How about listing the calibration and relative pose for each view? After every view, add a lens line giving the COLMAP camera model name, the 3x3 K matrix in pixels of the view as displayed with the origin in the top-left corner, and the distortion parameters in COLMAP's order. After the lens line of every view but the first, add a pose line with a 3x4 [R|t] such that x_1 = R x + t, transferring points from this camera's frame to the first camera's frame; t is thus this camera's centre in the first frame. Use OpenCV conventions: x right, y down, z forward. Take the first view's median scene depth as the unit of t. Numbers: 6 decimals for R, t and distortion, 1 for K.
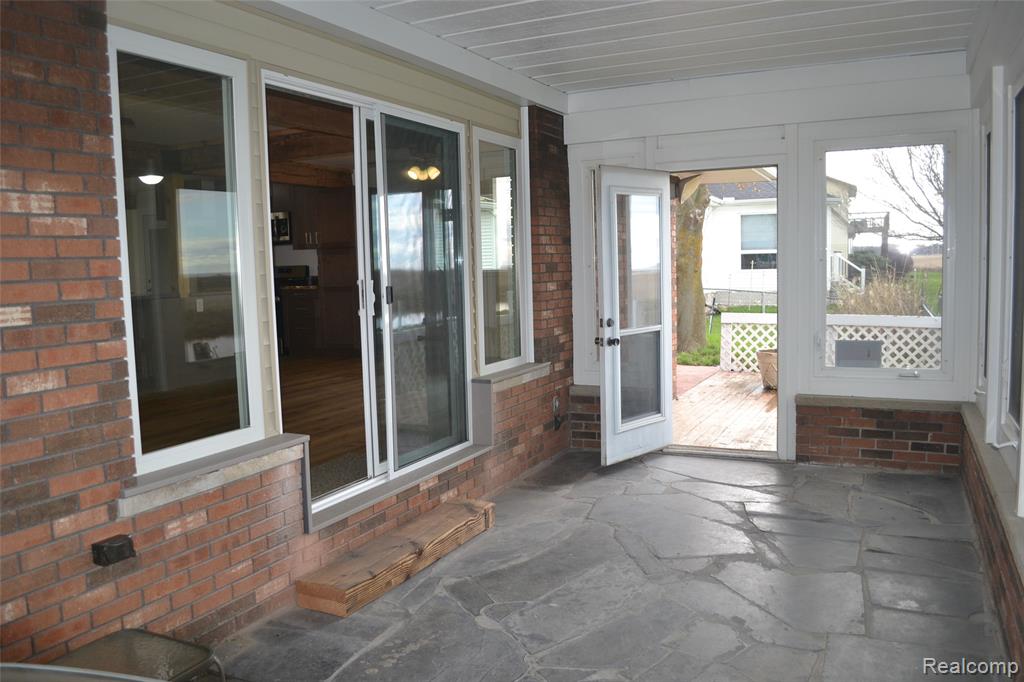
lens RADIAL K [[821.9, 0, 506.7], [0, 821.9, 343.8], [0, 0, 1]] dist [-0.085457, 0.014692]
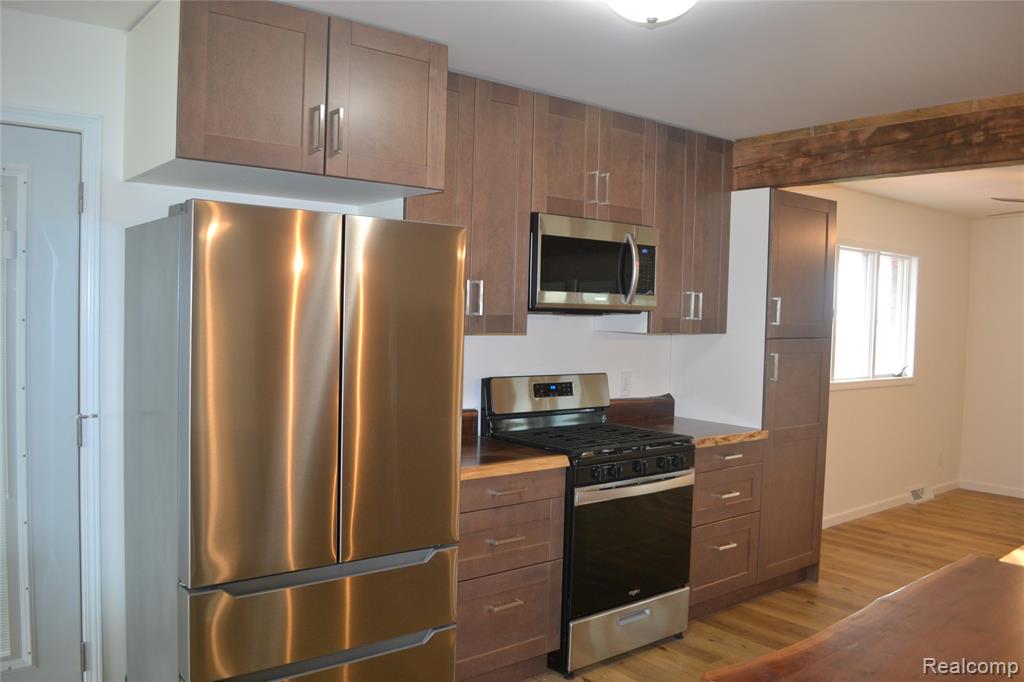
lens RADIAL K [[821.9, 0, 506.7], [0, 821.9, 343.8], [0, 0, 1]] dist [-0.085457, 0.014692]
pose [[0.420588, 0.001687, 0.907250, -0.640519], [0.051750, 0.998326, -0.025846, -0.108217], [-0.905775, 0.057821, 0.419796, 0.939789]]
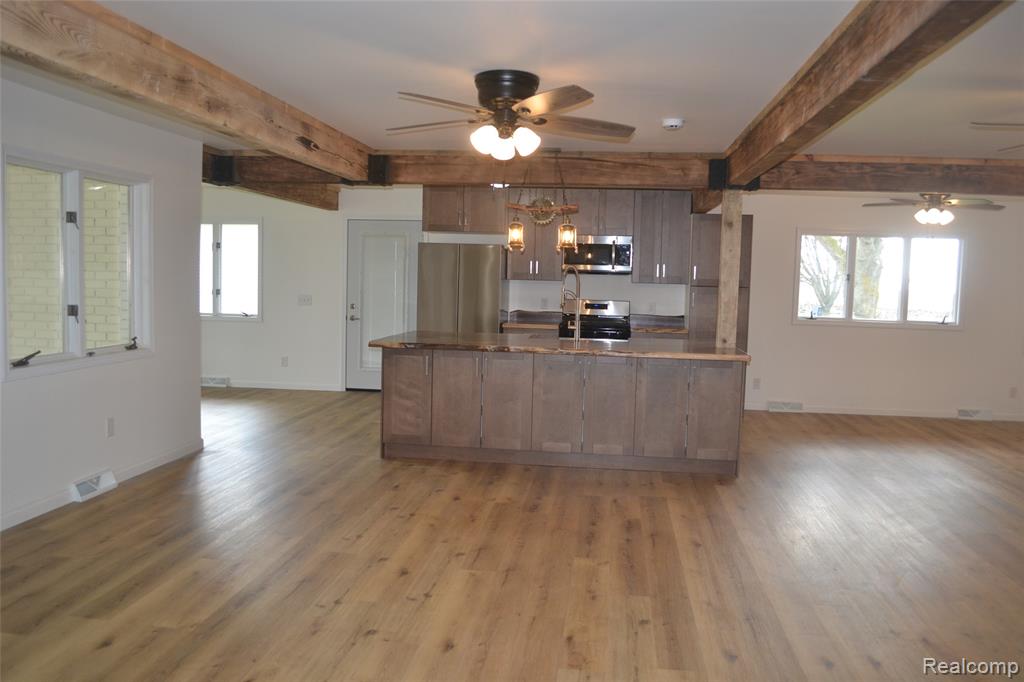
lens RADIAL K [[821.9, 0, 506.7], [0, 821.9, 343.8], [0, 0, 1]] dist [-0.085457, 0.014692]
pose [[0.944901, 0.026297, 0.326299, -0.671860], [-0.021783, 0.999610, -0.017480, -0.038046], [-0.326631, 0.009409, 0.945105, 0.274184]]
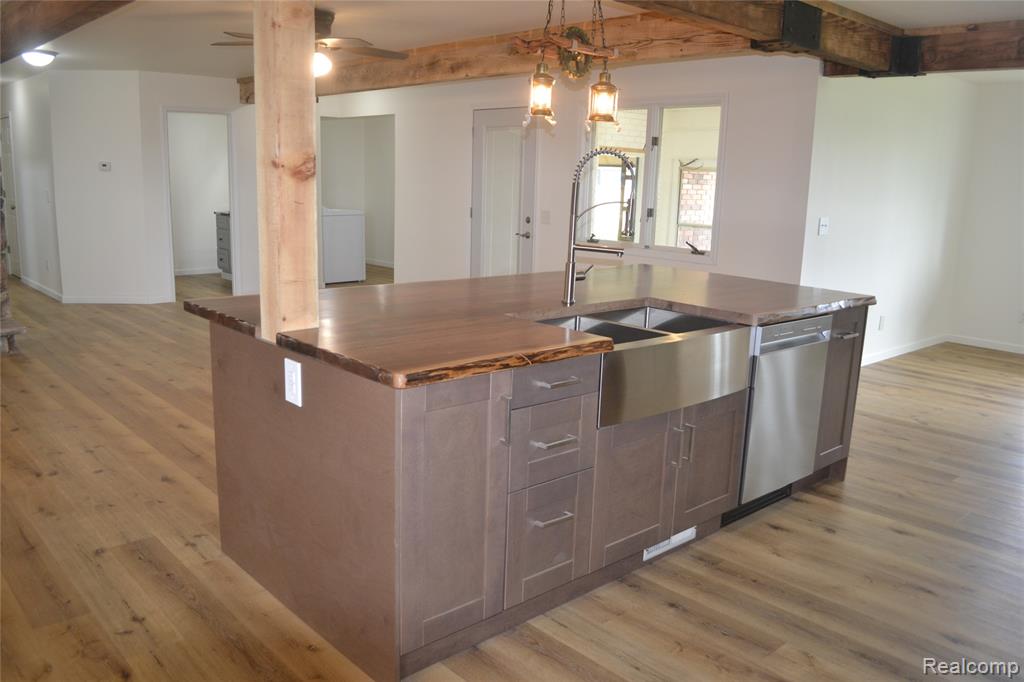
lens RADIAL K [[821.9, 0, 507.1], [0, 821.9, 346.8], [0, 0, 1]] dist [-0.081547, 0.008392]
pose [[-0.372142, 0.205995, -0.905028, -0.118717], [-0.108325, 0.958759, 0.262767, -0.116089], [0.921833, 0.195824, -0.334480, 0.939831]]
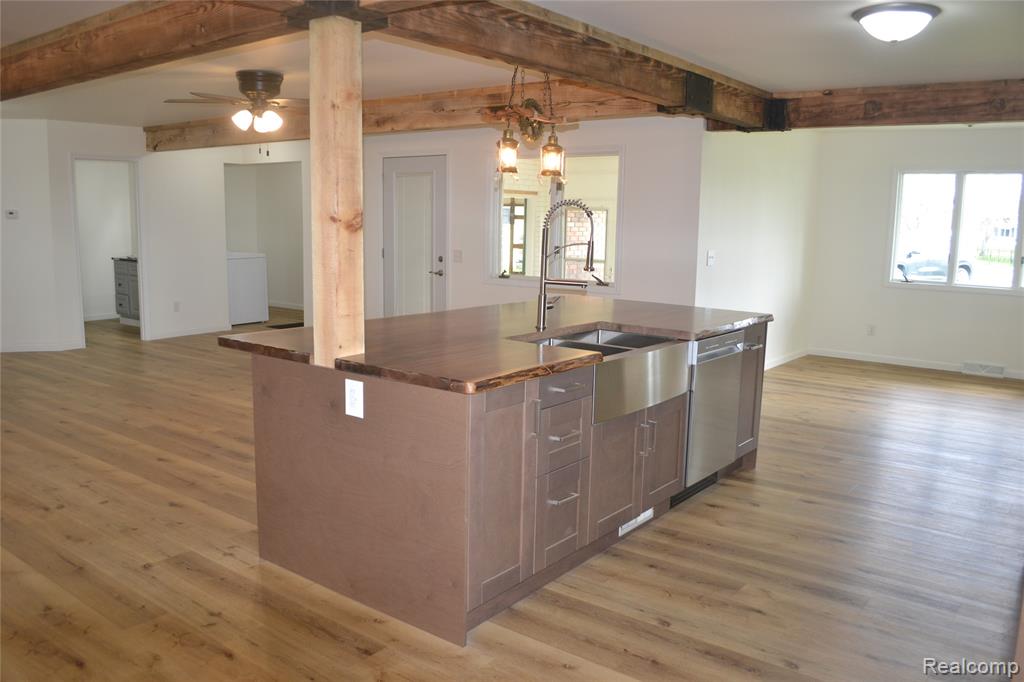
lens RADIAL K [[821.9, 0, 506.7], [0, 821.9, 343.8], [0, 0, 1]] dist [-0.085457, 0.014692]
pose [[-0.203500, 0.174165, -0.963459, -0.047353], [-0.105635, 0.974401, 0.198455, -0.118329], [0.973360, 0.142161, -0.179893, 0.906588]]
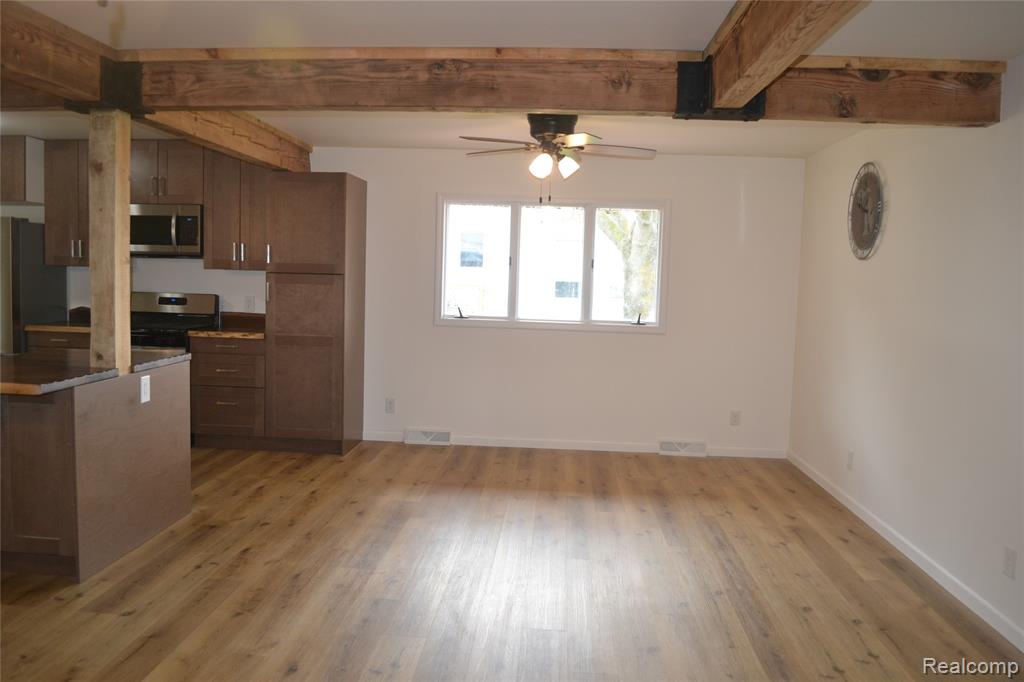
lens RADIAL K [[821.9, 0, 506.7], [0, 821.9, 343.8], [0, 0, 1]] dist [-0.085457, 0.014692]
pose [[0.923689, 0.022718, 0.382469, -0.293614], [-0.018736, 0.999725, -0.014132, -0.058077], [-0.382685, 0.005888, 0.923860, 0.379990]]
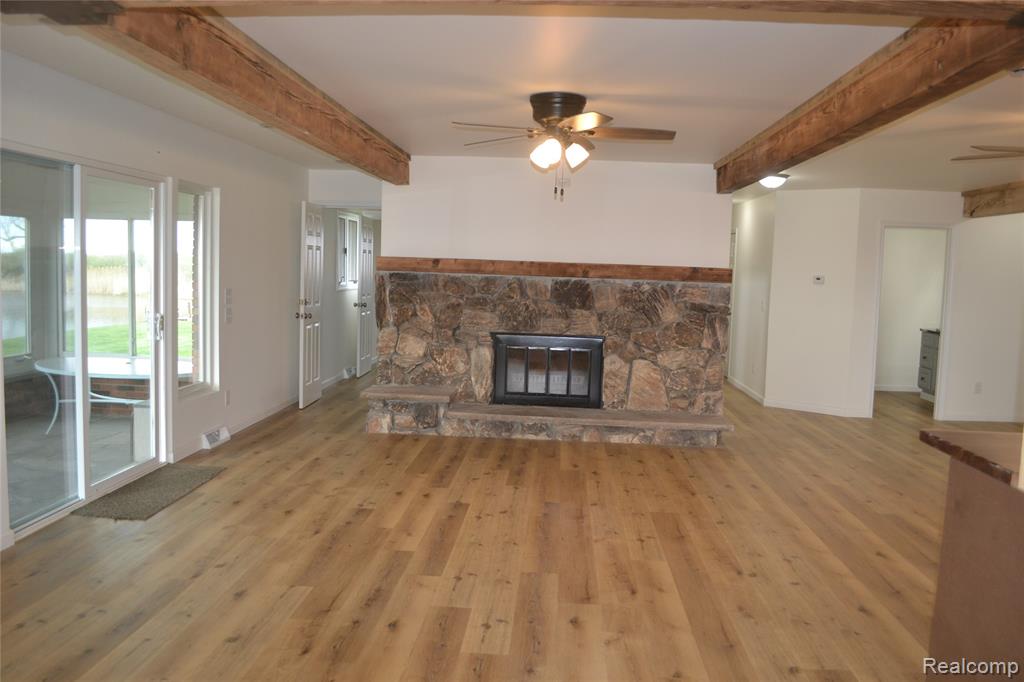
lens RADIAL K [[821.9, 0, 506.7], [0, 821.9, 343.8], [0, 0, 1]] dist [-0.085457, 0.014692]
pose [[-0.925456, 0.033286, -0.377391, -0.112334], [-0.042919, 0.980509, 0.191729, -0.117246], [0.376417, 0.193634, -0.905989, 0.919481]]
